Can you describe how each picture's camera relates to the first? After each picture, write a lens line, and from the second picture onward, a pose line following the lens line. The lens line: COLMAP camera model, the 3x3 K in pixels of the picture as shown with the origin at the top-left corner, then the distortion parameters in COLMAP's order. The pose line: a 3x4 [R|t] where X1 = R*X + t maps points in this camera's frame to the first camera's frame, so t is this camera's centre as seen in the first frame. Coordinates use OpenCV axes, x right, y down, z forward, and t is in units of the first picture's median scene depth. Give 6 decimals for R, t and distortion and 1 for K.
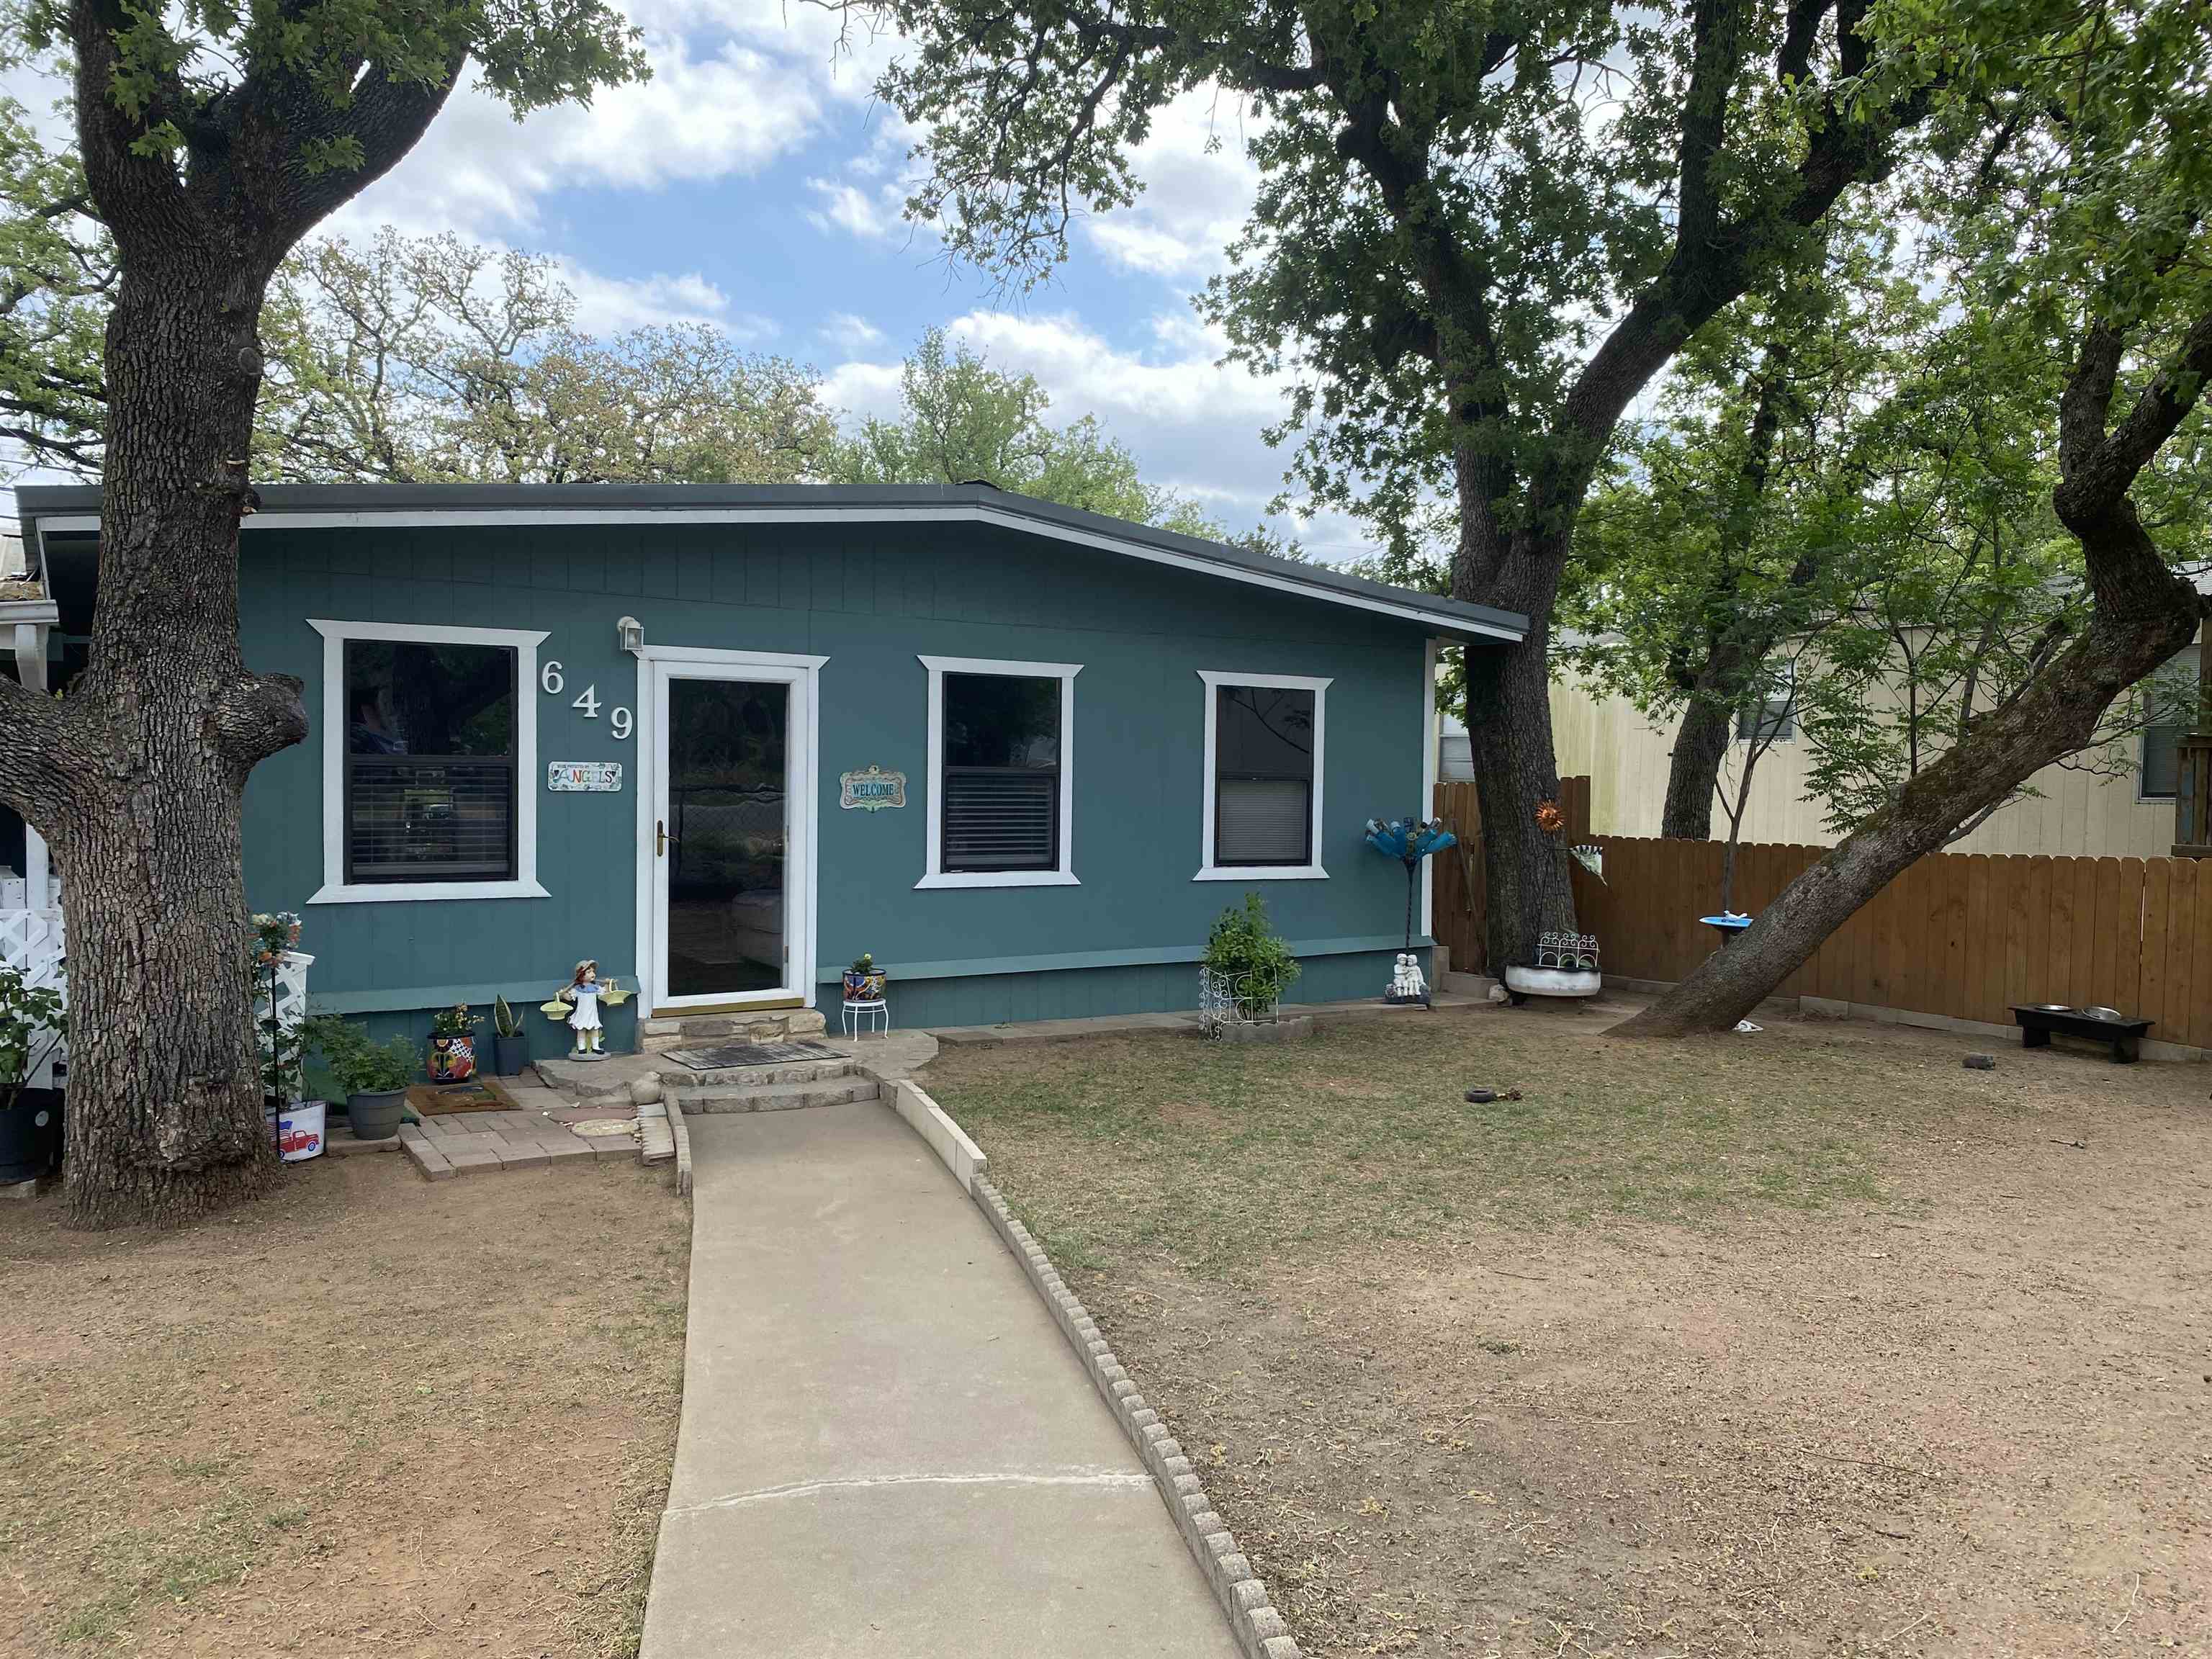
lens RADIAL K [[1678.9, 0, 1111.4], [0, 1678.9, 840.8], [0, 0, 1]] dist [0.015393, -0.026247]
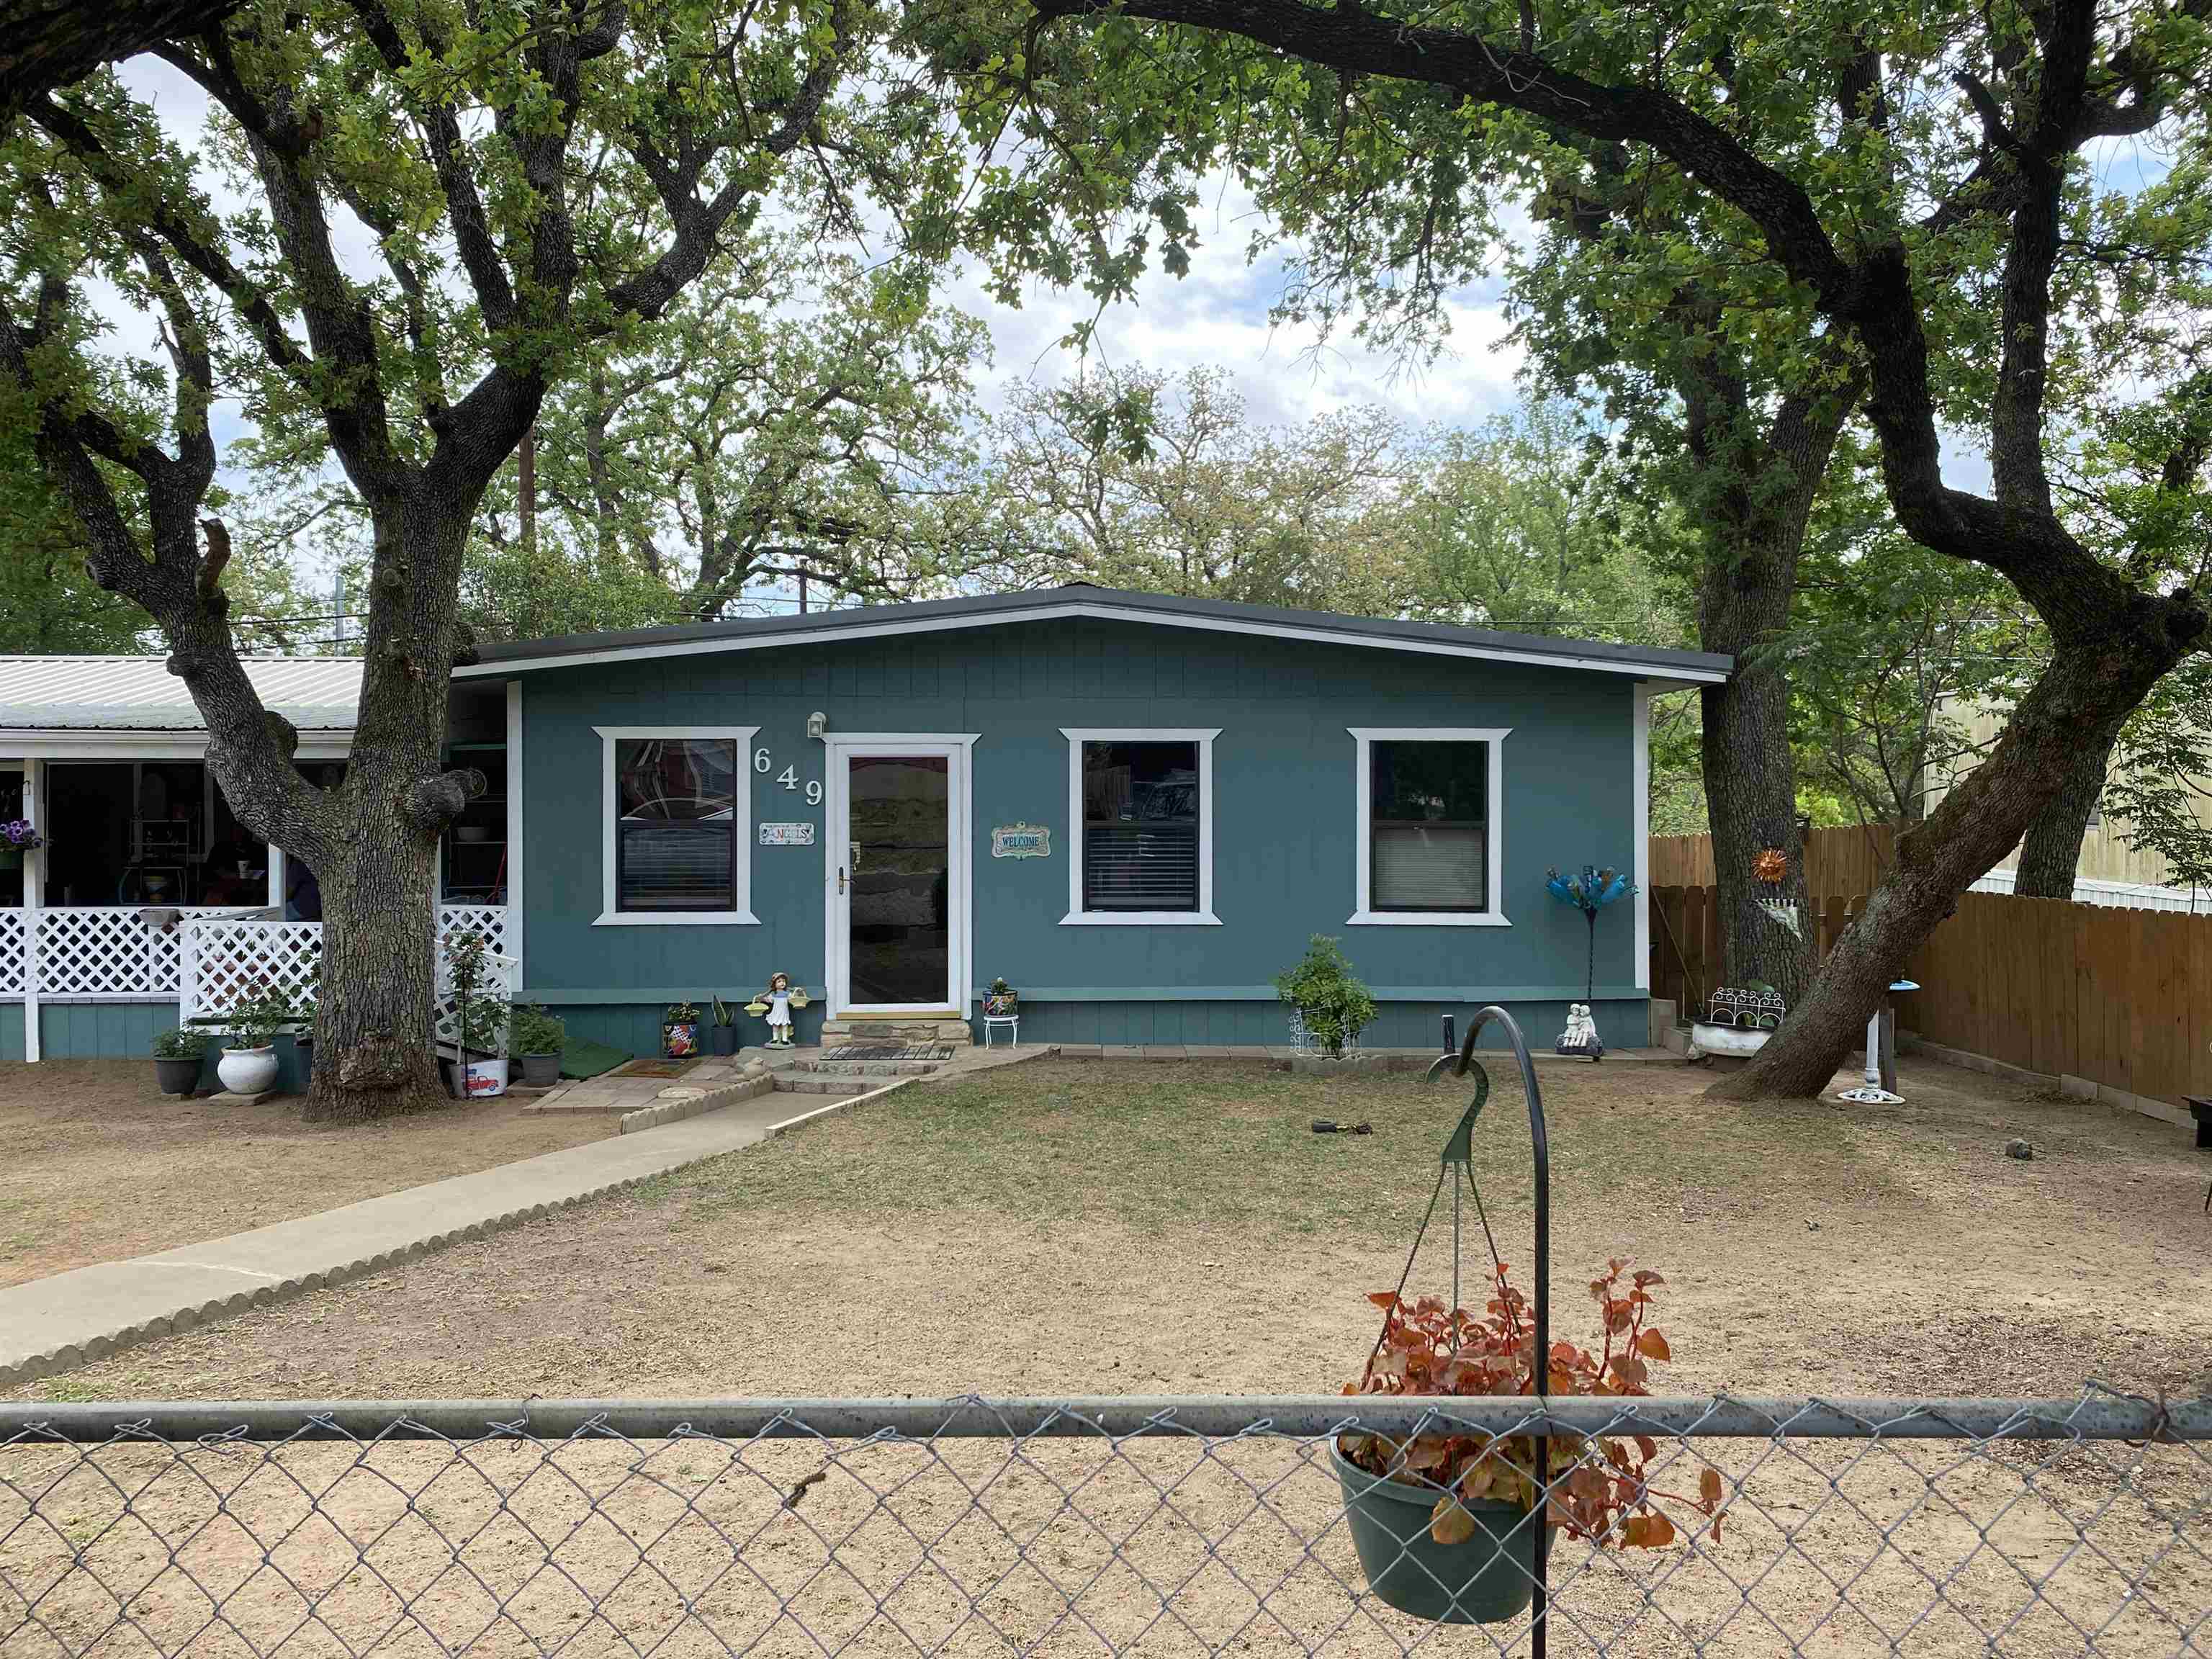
lens RADIAL K [[1678.9, 0, 1102.2], [0, 1678.9, 817.3], [0, 0, 1]] dist [0.015393, -0.026247]
pose [[0.852121, -0.012460, -0.523197, 0.550137], [-0.007916, 0.999295, -0.036692, -0.004343], [0.523286, 0.035408, 0.851421, 0.004910]]
